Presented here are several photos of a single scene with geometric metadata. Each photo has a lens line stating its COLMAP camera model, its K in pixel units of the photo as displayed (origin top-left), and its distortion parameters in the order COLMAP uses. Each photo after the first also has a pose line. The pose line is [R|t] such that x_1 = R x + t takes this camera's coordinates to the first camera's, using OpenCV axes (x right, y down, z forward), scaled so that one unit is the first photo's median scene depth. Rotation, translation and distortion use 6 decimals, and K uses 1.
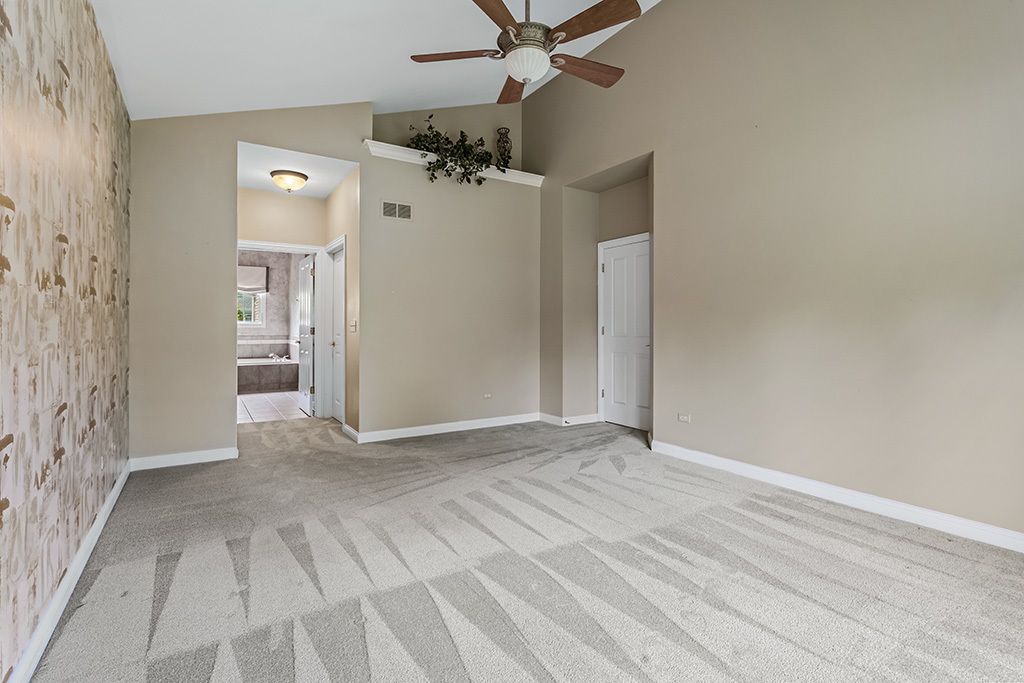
lens RADIAL K [[484.4, 0, 510.1], [0, 484.4, 335.5], [0, 0, 1]] dist [-0.005656, 0.002180]
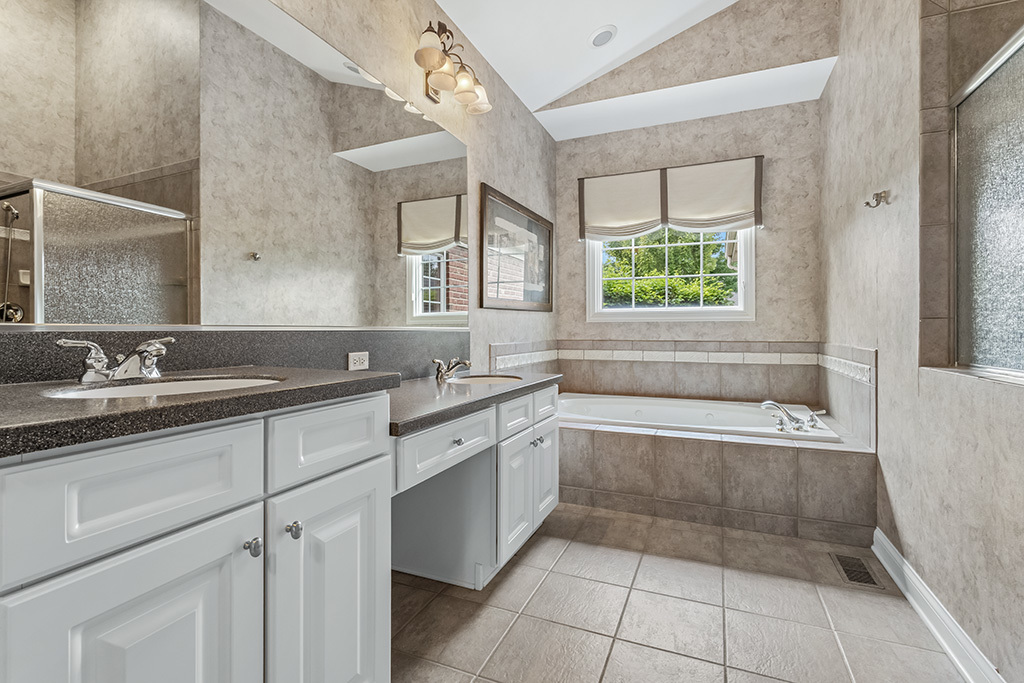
lens RADIAL K [[484.4, 0, 507.4], [0, 484.4, 338.4], [0, 0, 1]] dist [-0.005656, 0.002180]
pose [[0.562703, -0.002560, -0.826655, -0.302313], [-0.001889, 0.999989, -0.004383, -0.000537], [0.826657, 0.004028, 0.562692, 0.628846]]
